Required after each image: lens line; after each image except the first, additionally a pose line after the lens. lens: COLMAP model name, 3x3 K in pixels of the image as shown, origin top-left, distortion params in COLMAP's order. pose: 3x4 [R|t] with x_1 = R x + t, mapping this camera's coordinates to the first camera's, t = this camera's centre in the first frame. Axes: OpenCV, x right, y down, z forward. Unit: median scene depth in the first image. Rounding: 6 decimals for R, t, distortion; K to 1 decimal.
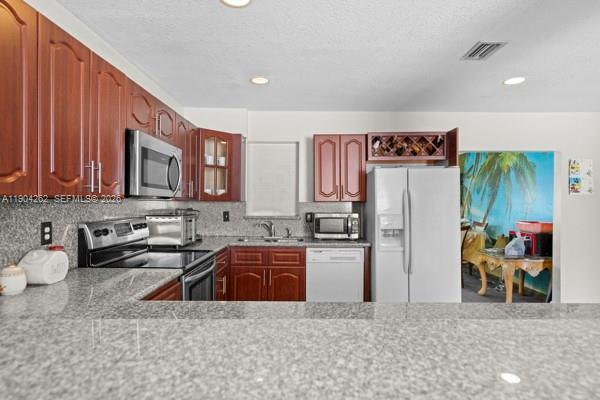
lens RADIAL K [[328.5, 0, 300.0], [0, 328.5, 200.0], [0, 0, 1]] dist [0.000836, 0.000129]
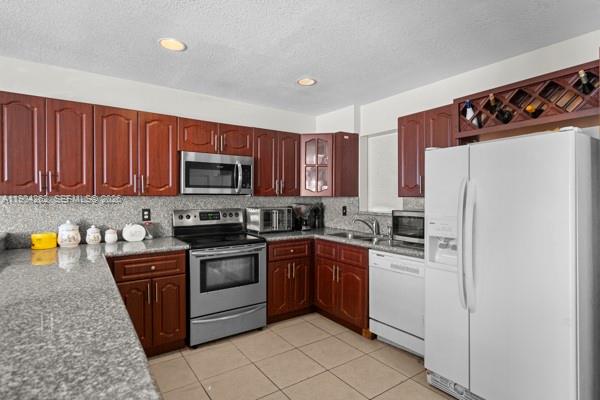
lens RADIAL K [[314.2, 0, 300.0], [0, 314.2, 200.0], [0, 0, 1]] dist [0.002378, 0.000349]
pose [[0.575198, 0.006660, -0.817987, 0.608388], [0.007389, 0.999884, 0.013337, 0.000301], [0.817981, -0.013716, 0.575082, 0.362594]]
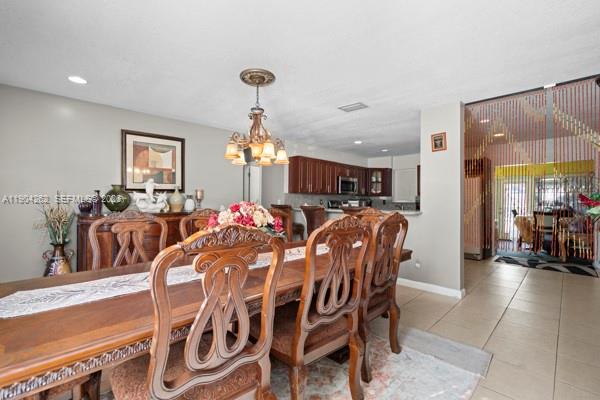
lens RADIAL K [[269.6, 0, 300.0], [0, 269.6, 200.0], [0, 0, 1]] dist [-0.001174, 0.000001]
pose [[0.713070, 0.001054, -0.701092, 0.836482], [0.000770, 0.999997, 0.002287, 0.034511], [0.701093, -0.002170, 0.713067, -0.956760]]
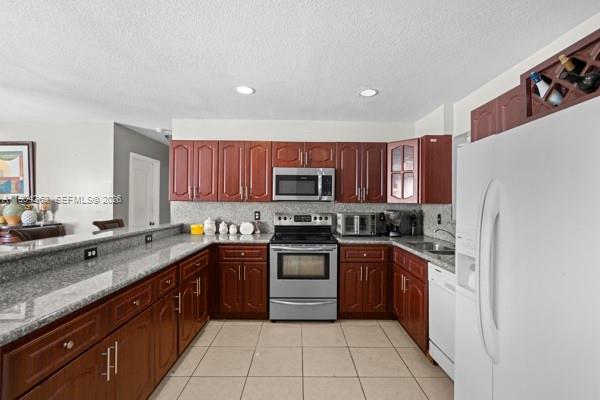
lens RADIAL K [[269.6, 0, 300.0], [0, 269.6, 200.0], [0, 0, 1]] dist [-0.001174, 0.000001]
pose [[0.009998, -0.012259, -0.999875, 0.678044], [-0.000281, 0.999925, -0.012262, 0.003218], [0.999950, 0.000404, 0.009993, 0.683199]]
